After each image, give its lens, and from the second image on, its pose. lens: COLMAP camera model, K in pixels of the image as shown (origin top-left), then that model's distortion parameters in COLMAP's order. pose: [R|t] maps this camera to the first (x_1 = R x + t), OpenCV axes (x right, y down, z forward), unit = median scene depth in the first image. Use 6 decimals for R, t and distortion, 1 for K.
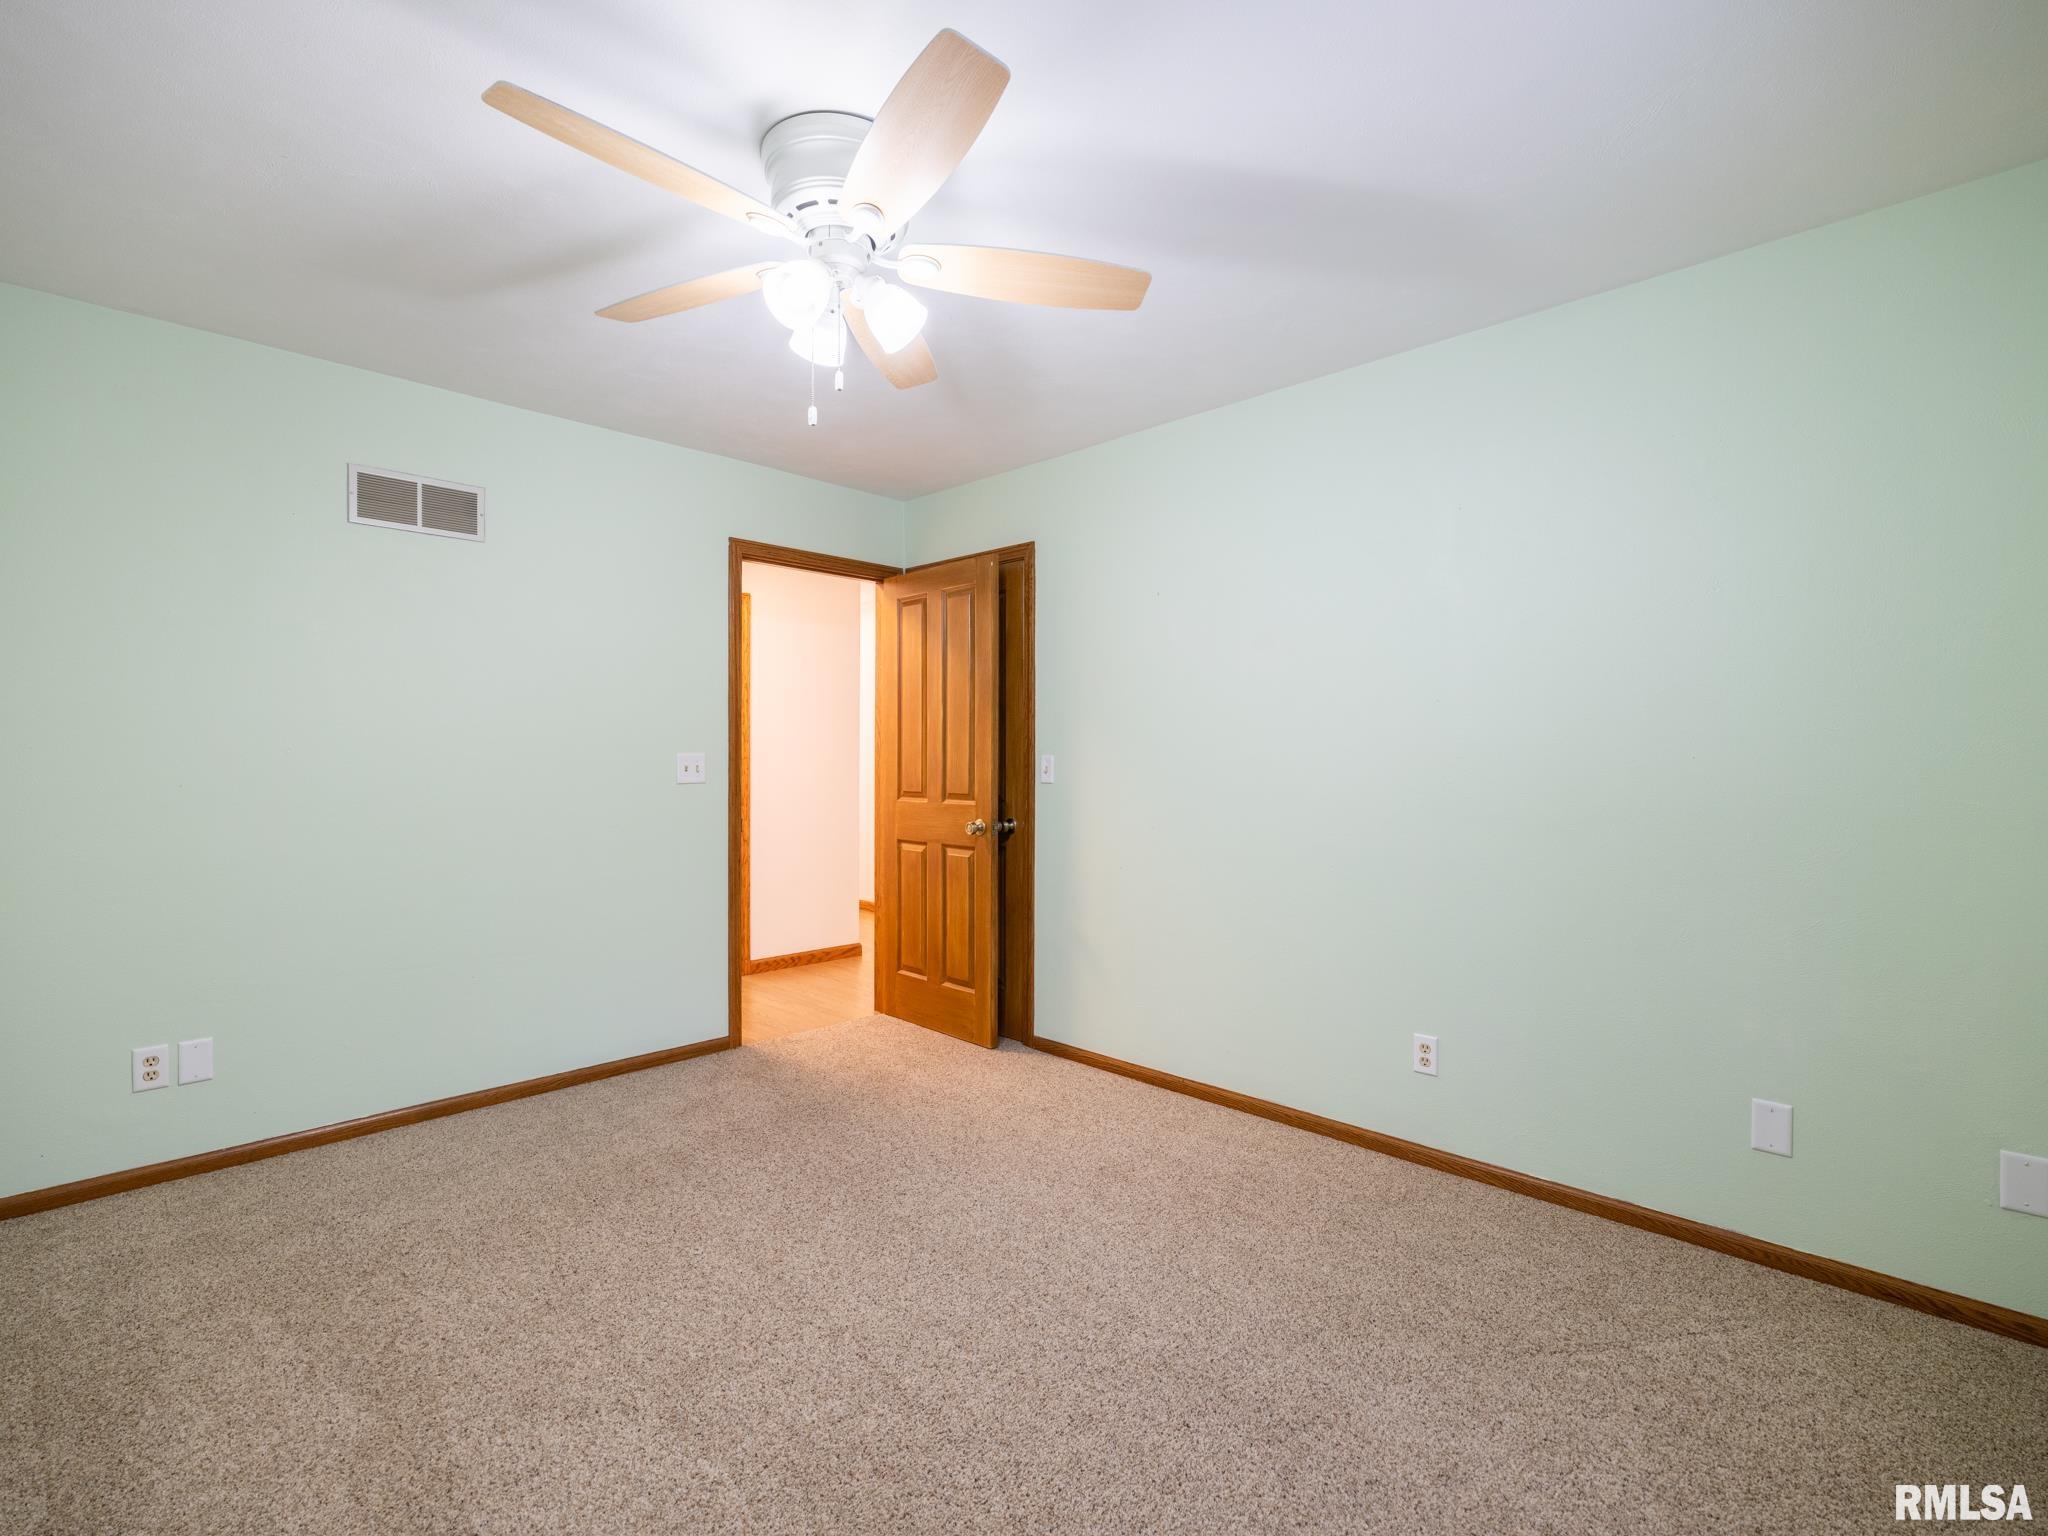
lens RADIAL K [[956.0, 0, 1015.7], [0, 956.0, 765.6], [0, 0, 1]] dist [-0.002732, 0.000346]
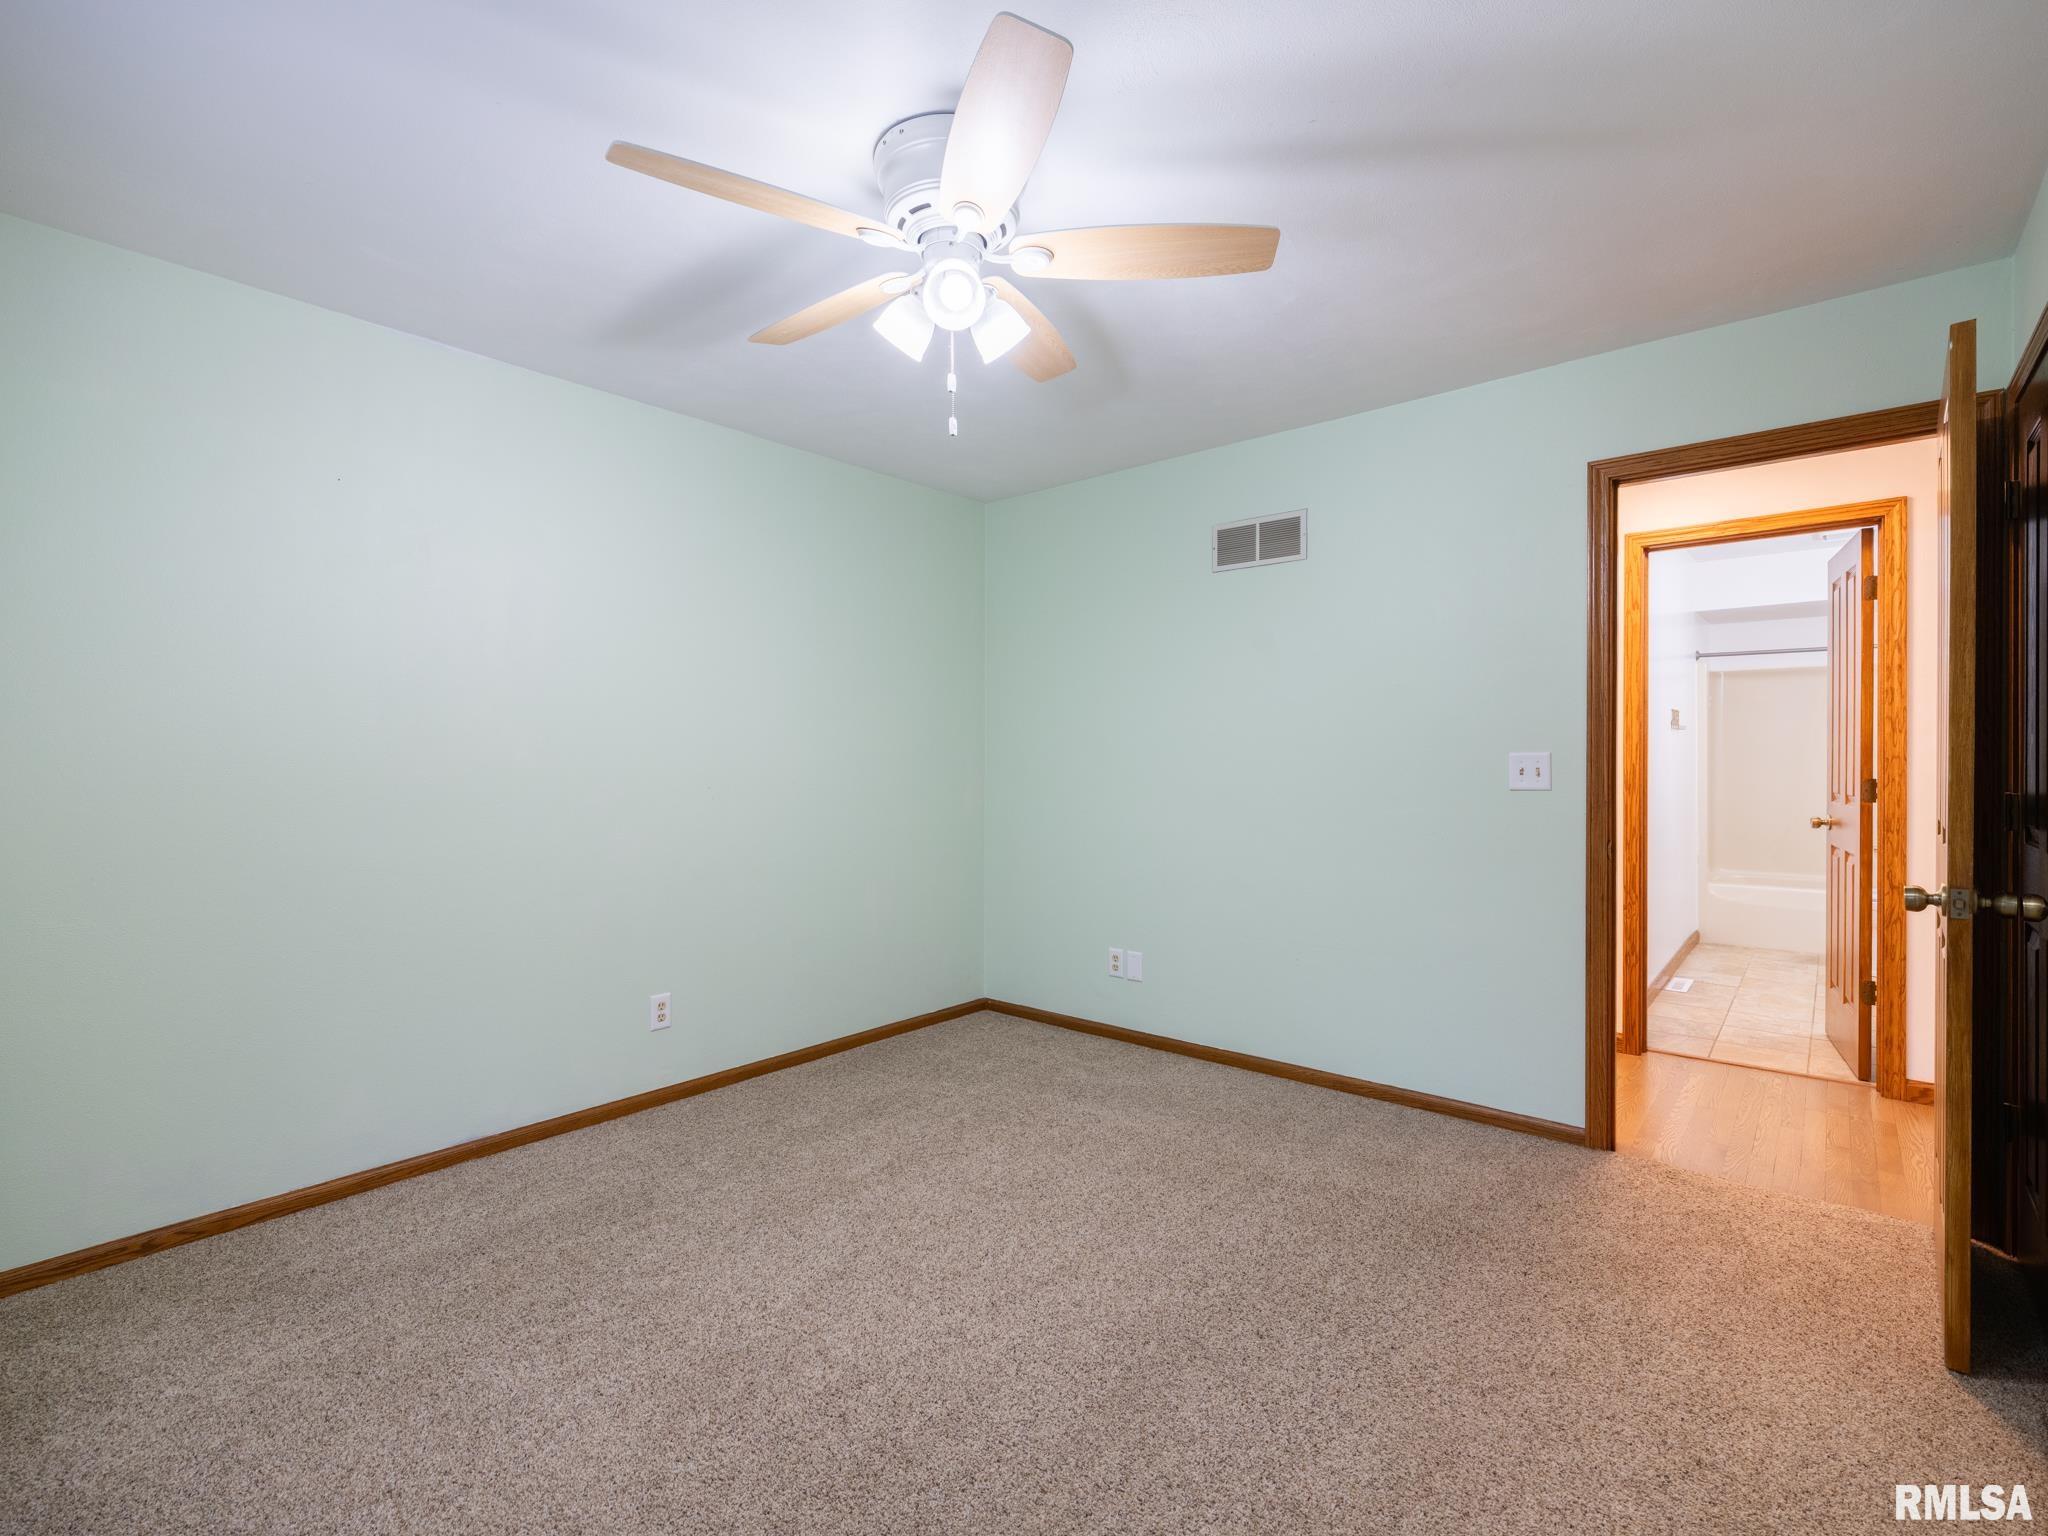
lens RADIAL K [[956.0, 0, 1015.7], [0, 956.0, 765.6], [0, 0, 1]] dist [-0.002732, 0.000346]
pose [[0.065280, 0.006624, -0.997845, 0.506382], [-0.001820, 0.999977, 0.006519, -0.007468], [0.997865, 0.001391, 0.065291, 0.613708]]
